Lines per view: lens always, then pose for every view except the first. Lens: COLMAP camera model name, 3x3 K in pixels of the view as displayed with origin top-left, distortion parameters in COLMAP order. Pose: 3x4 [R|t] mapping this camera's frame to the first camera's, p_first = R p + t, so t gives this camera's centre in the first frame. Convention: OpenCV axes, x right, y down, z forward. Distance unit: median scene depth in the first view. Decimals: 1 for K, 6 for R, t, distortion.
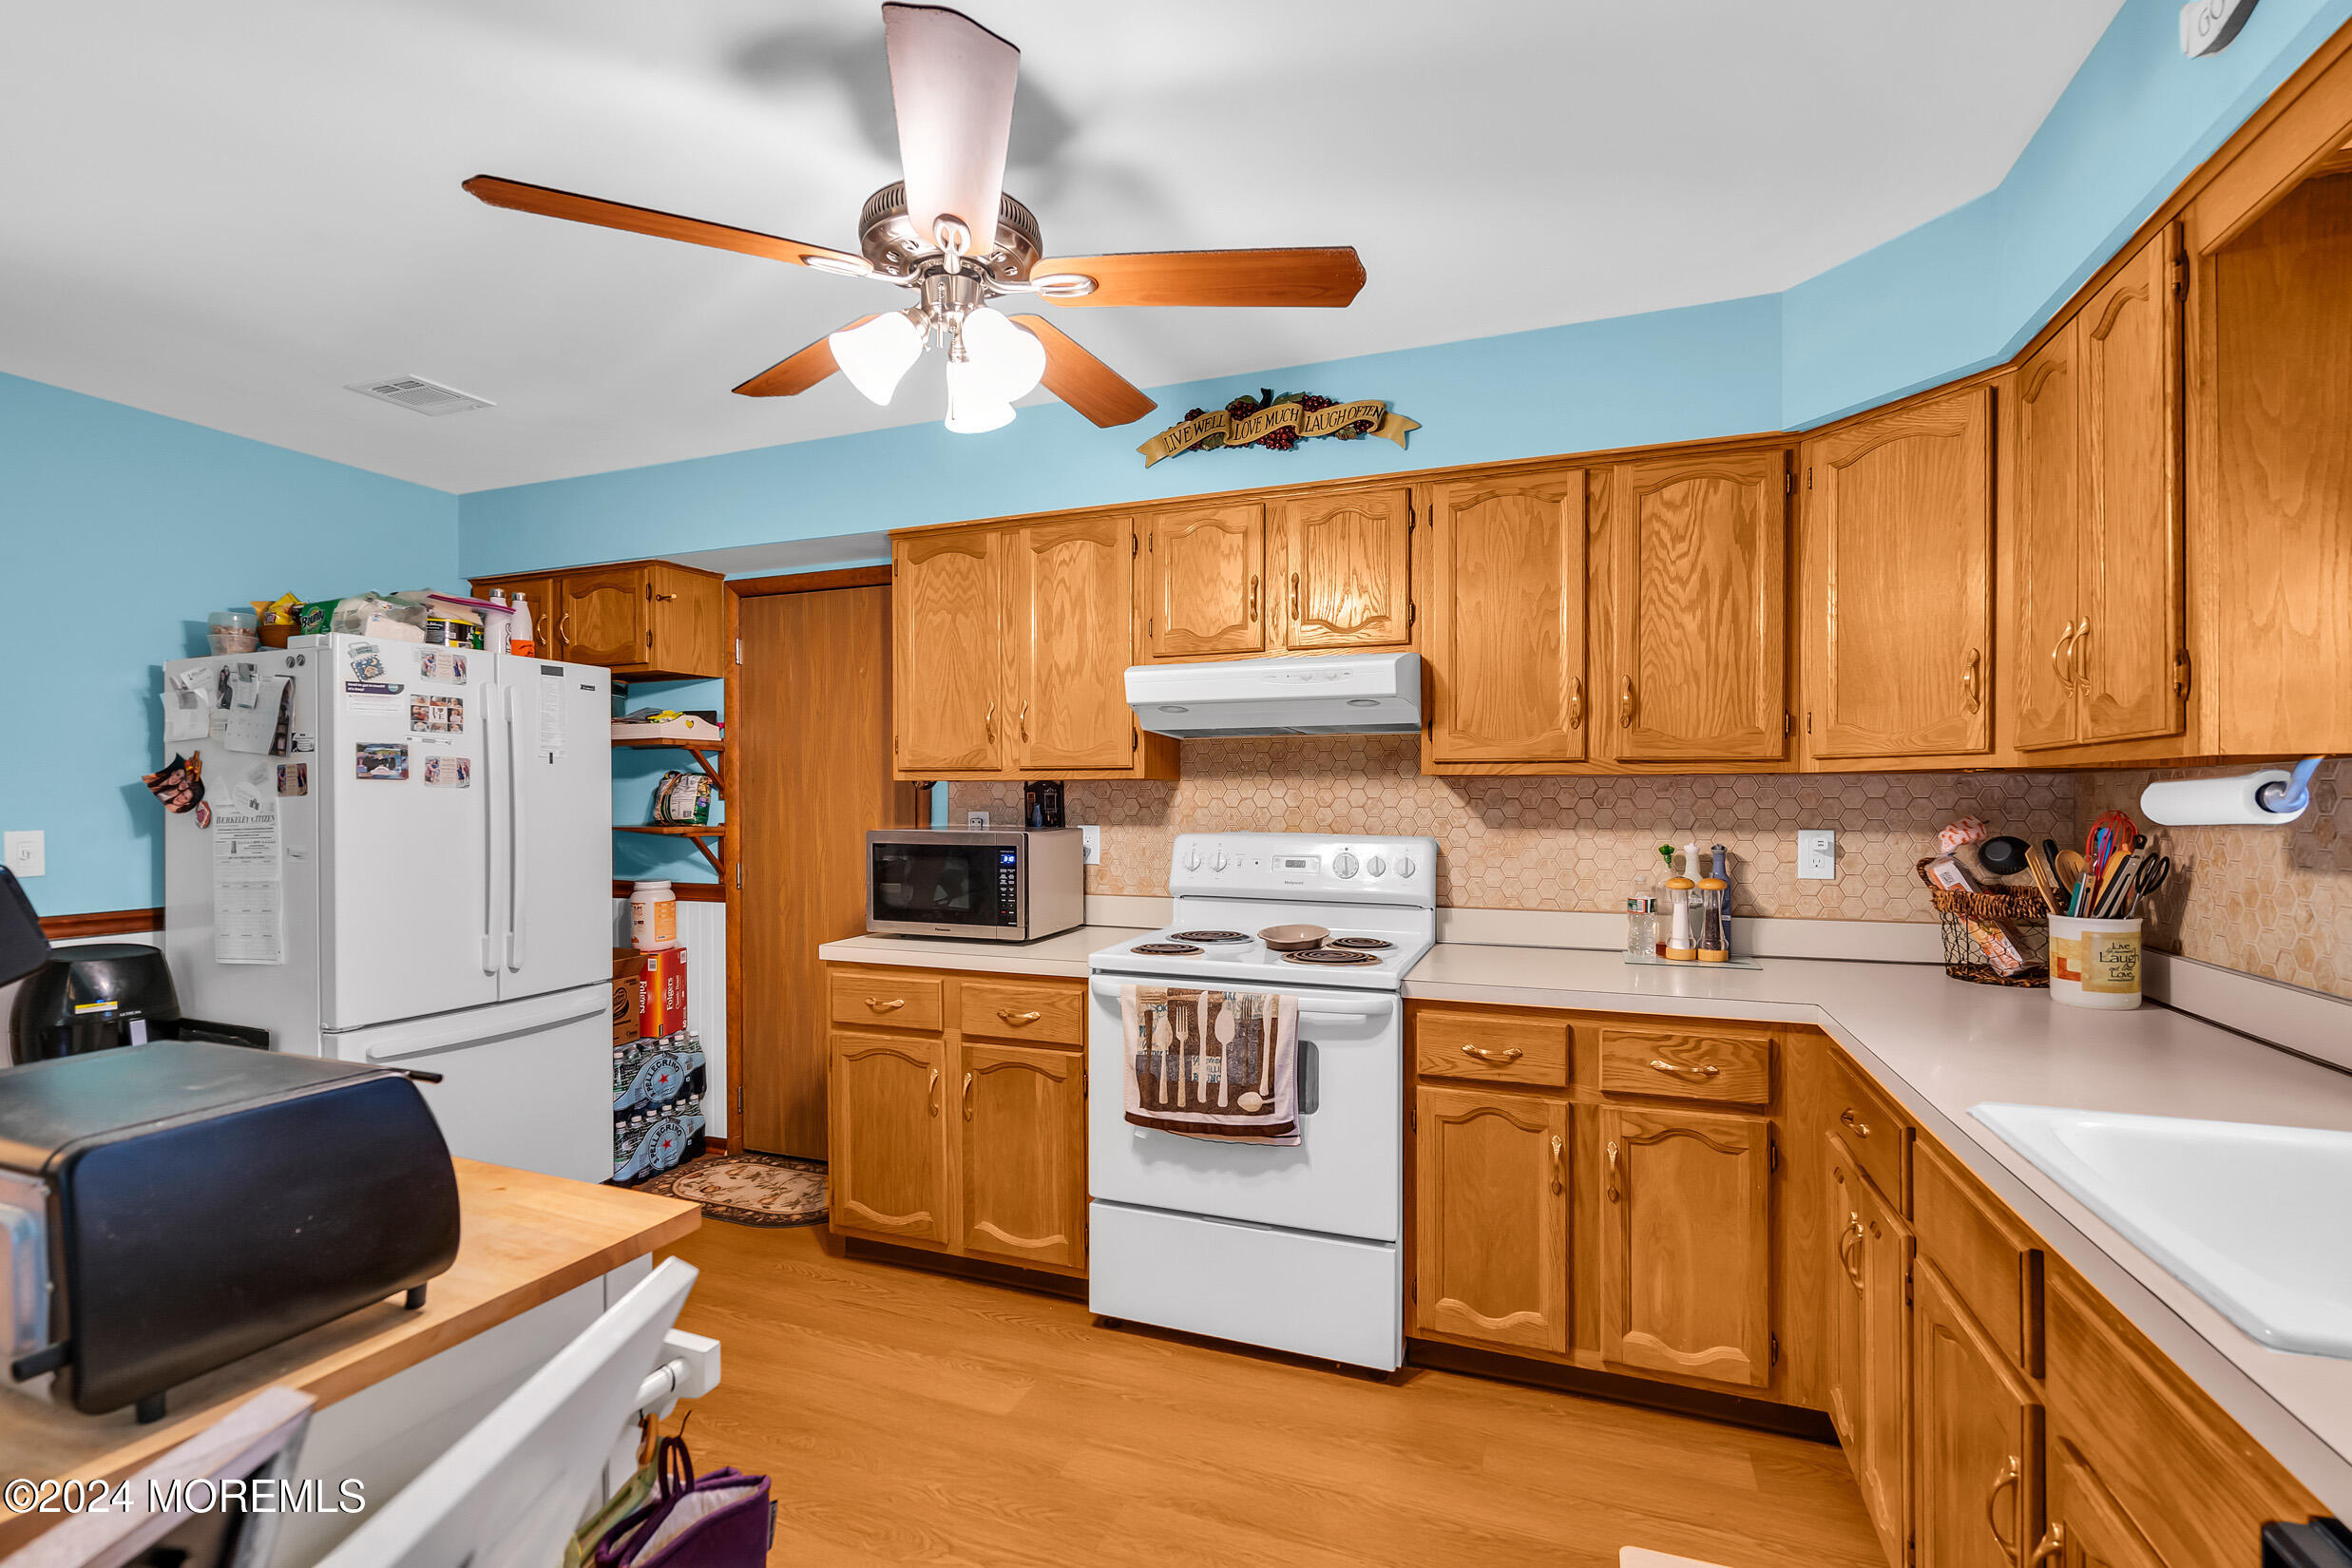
lens RADIAL K [[1057.3, 0, 1176.2], [0, 1057.3, 798.9], [0, 0, 1]] dist [-0.003823, 0.001370]
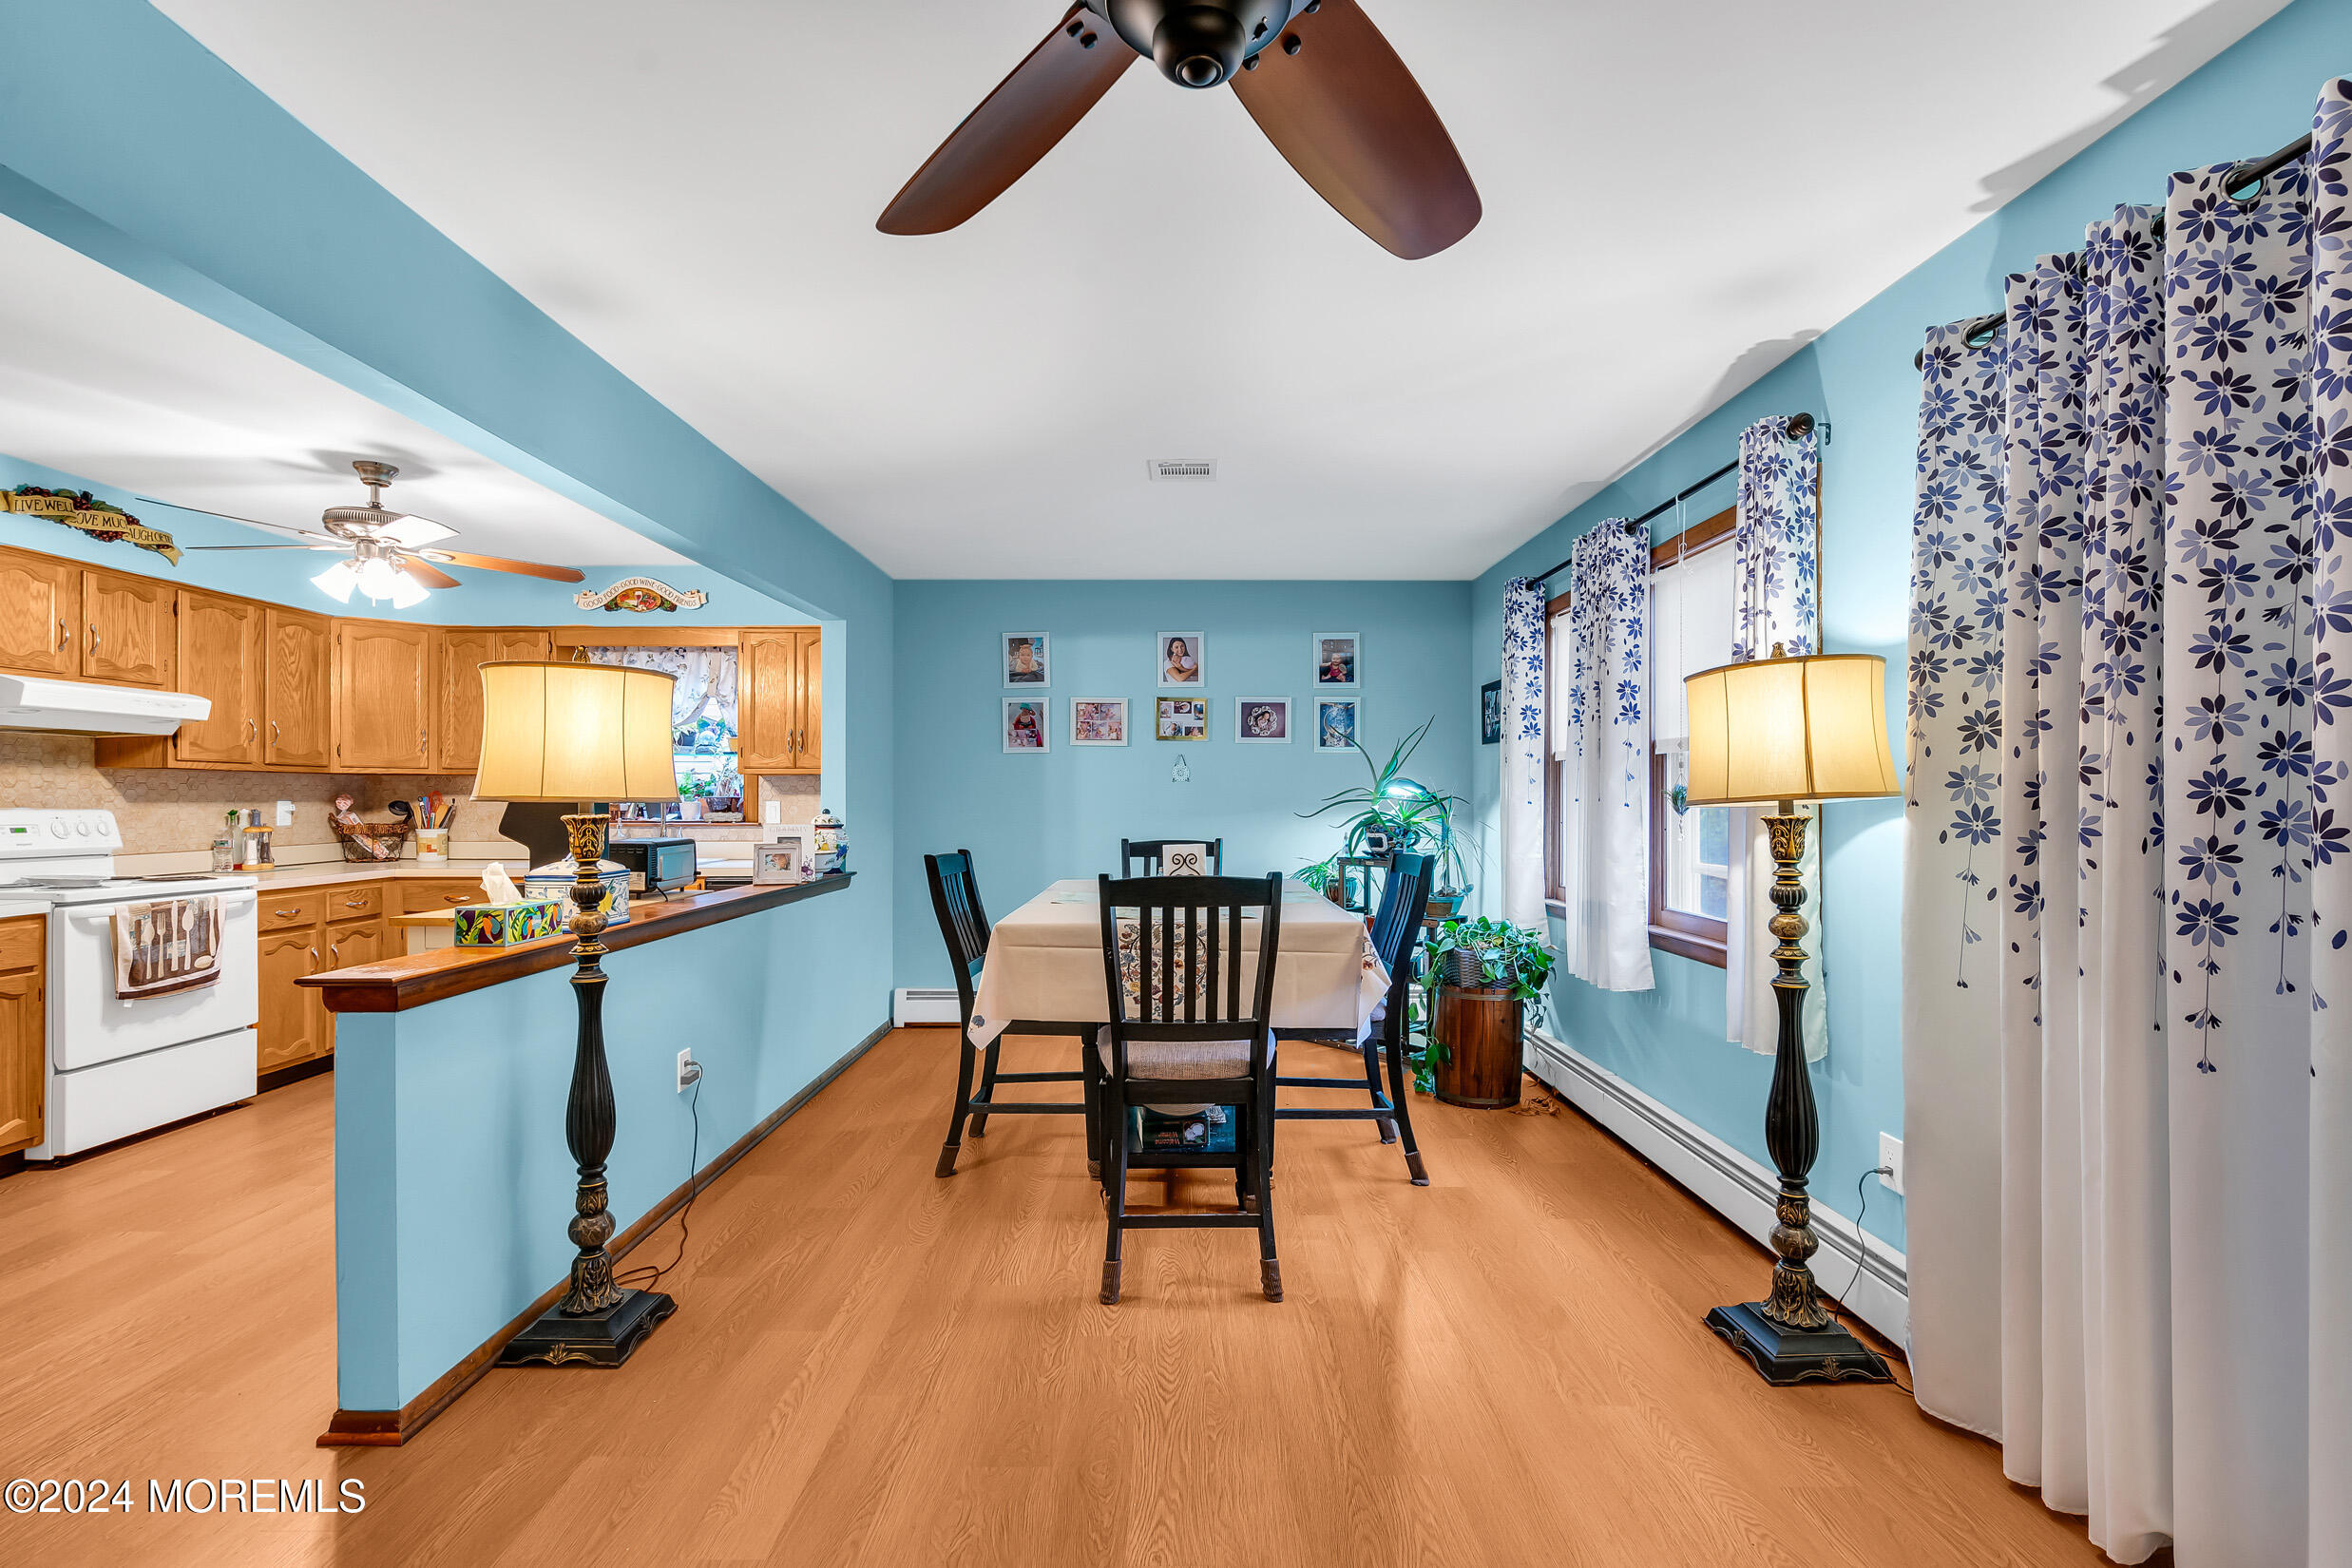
lens RADIAL K [[1057.3, 0, 1176.2], [0, 1057.3, 798.9], [0, 0, 1]] dist [-0.003823, 0.001370]
pose [[-0.367827, 0.000209, 0.929894, -1.722566], [0.002456, 0.999997, 0.000747, 0.026422], [-0.929891, 0.002559, -0.367827, 0.154943]]
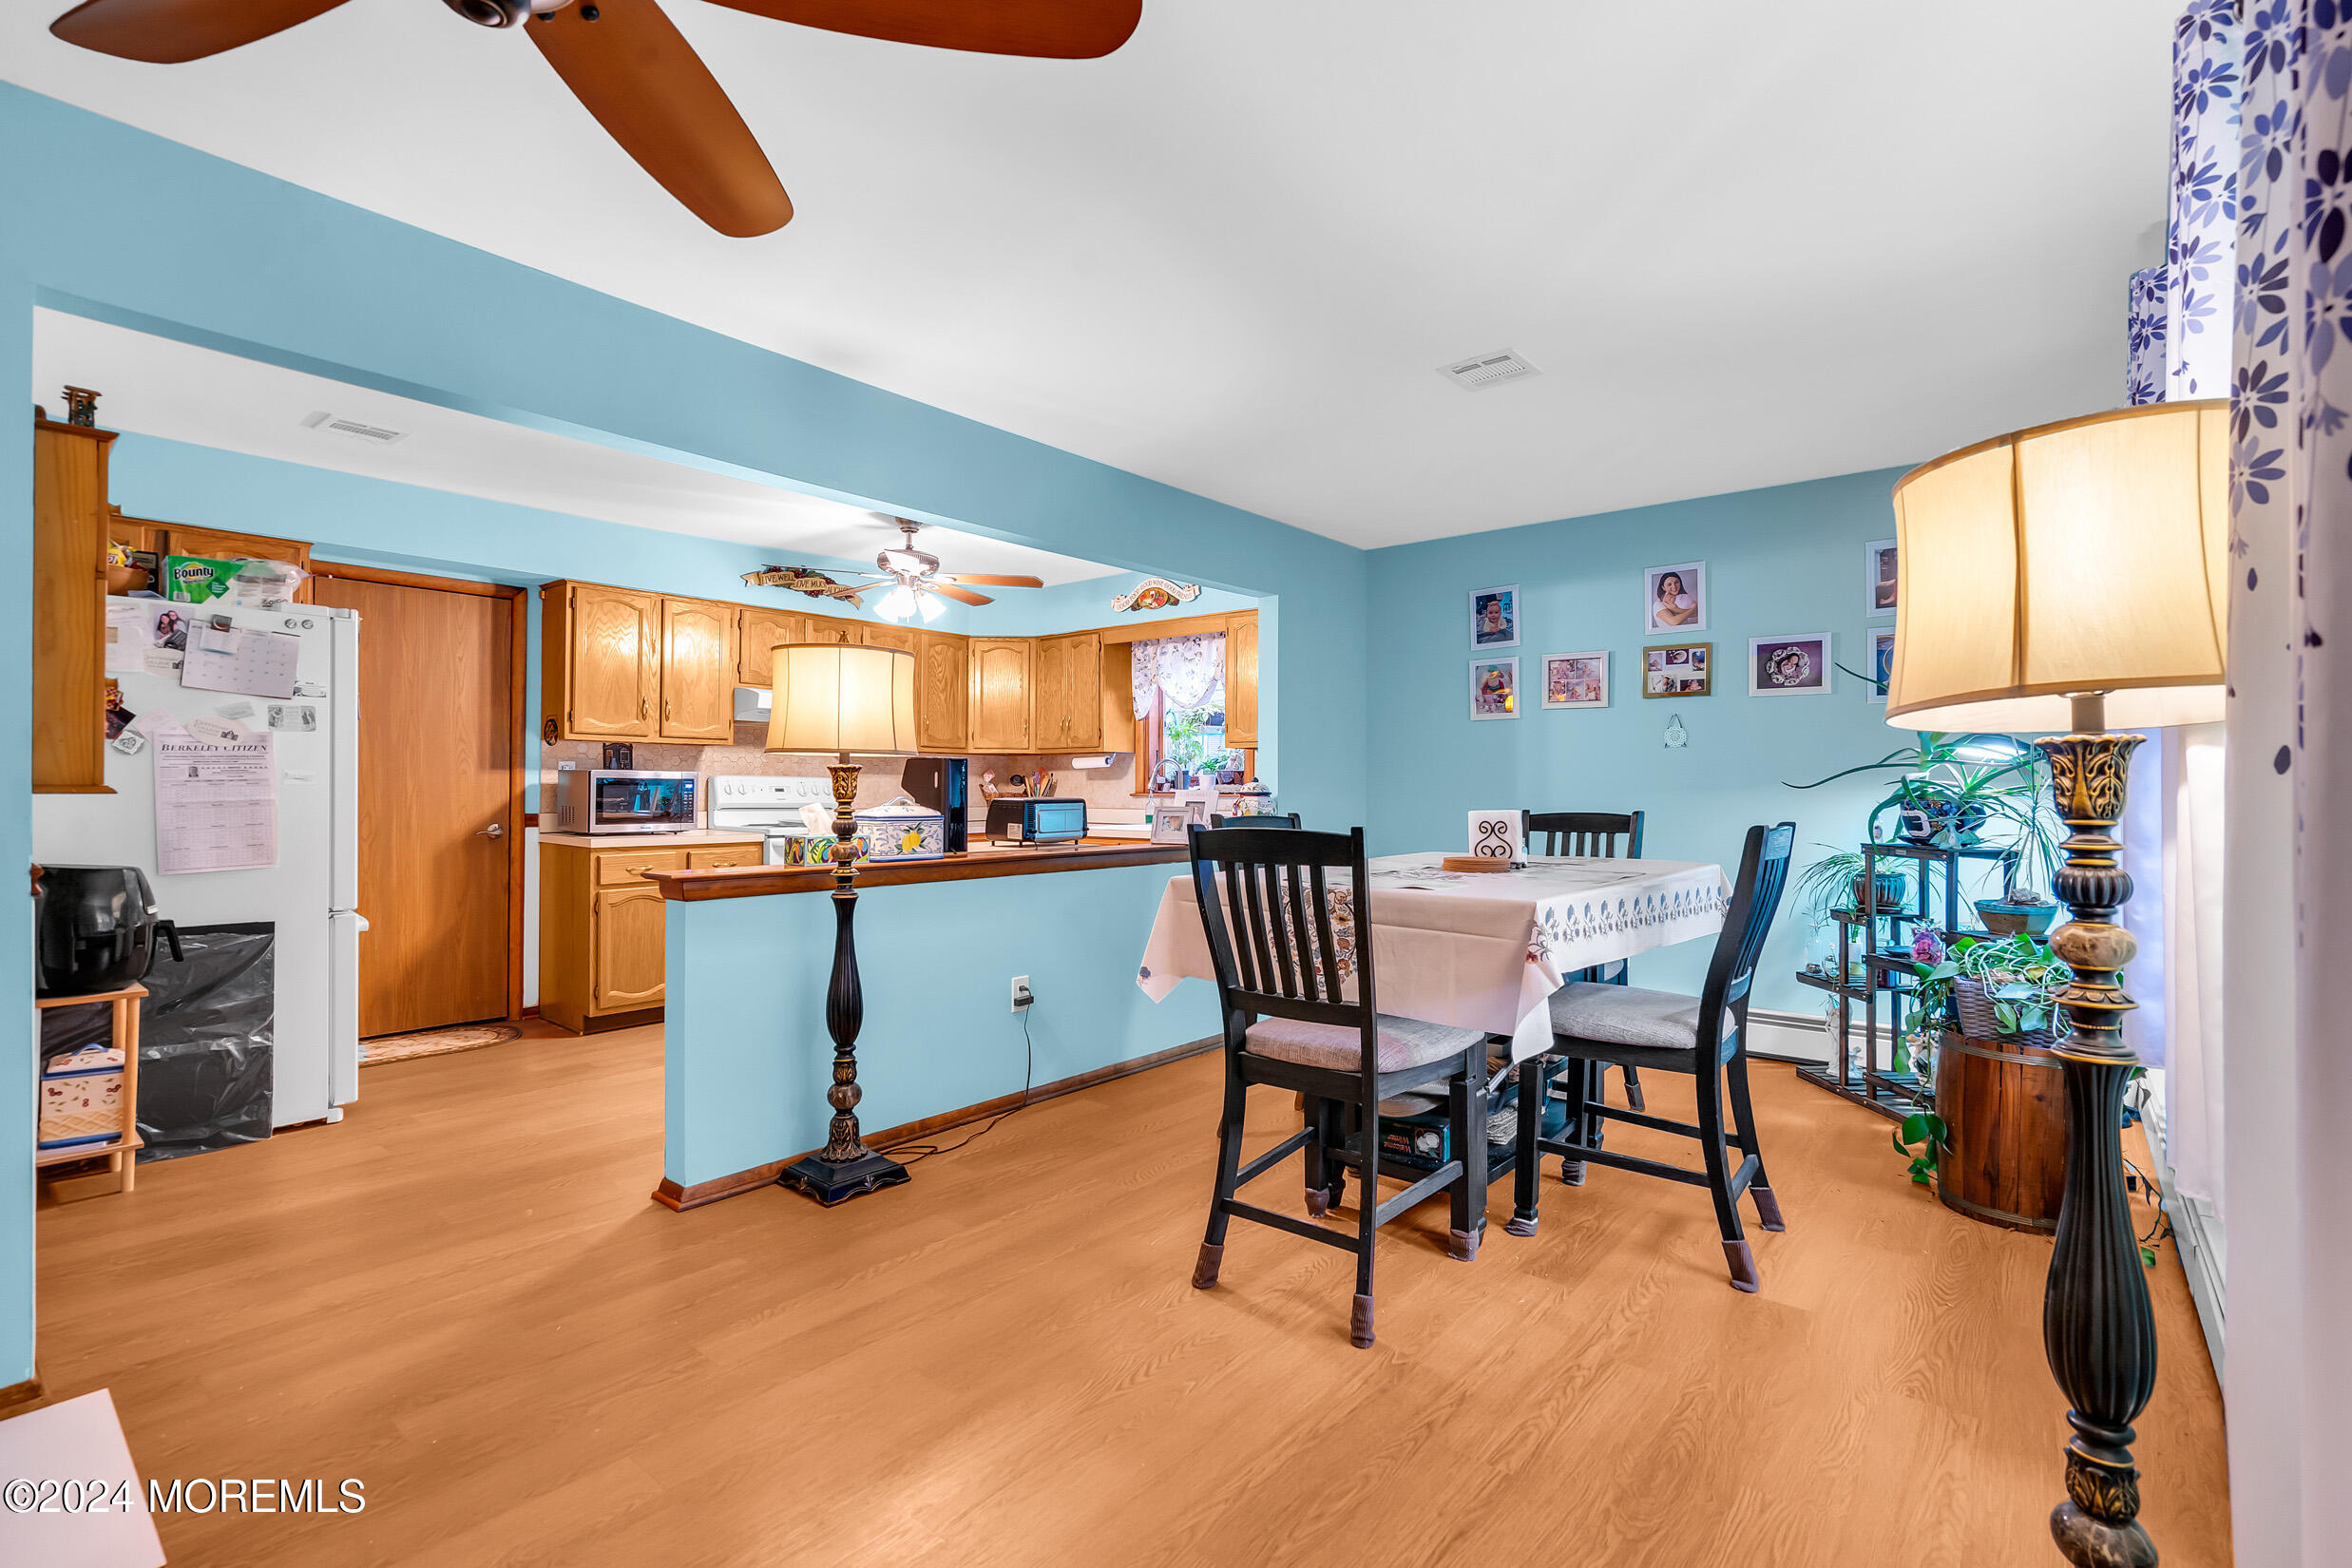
lens RADIAL K [[1061.9, 0, 1171.5], [0, 1061.9, 783.3], [0, 0, 1]] dist [-0.005551, 0.000713]
pose [[0.318103, 0.007428, 0.948027, -1.668551], [-0.002086, 0.999972, -0.007135, 0.065024], [-0.948054, 0.000292, 0.318110, -0.381384]]
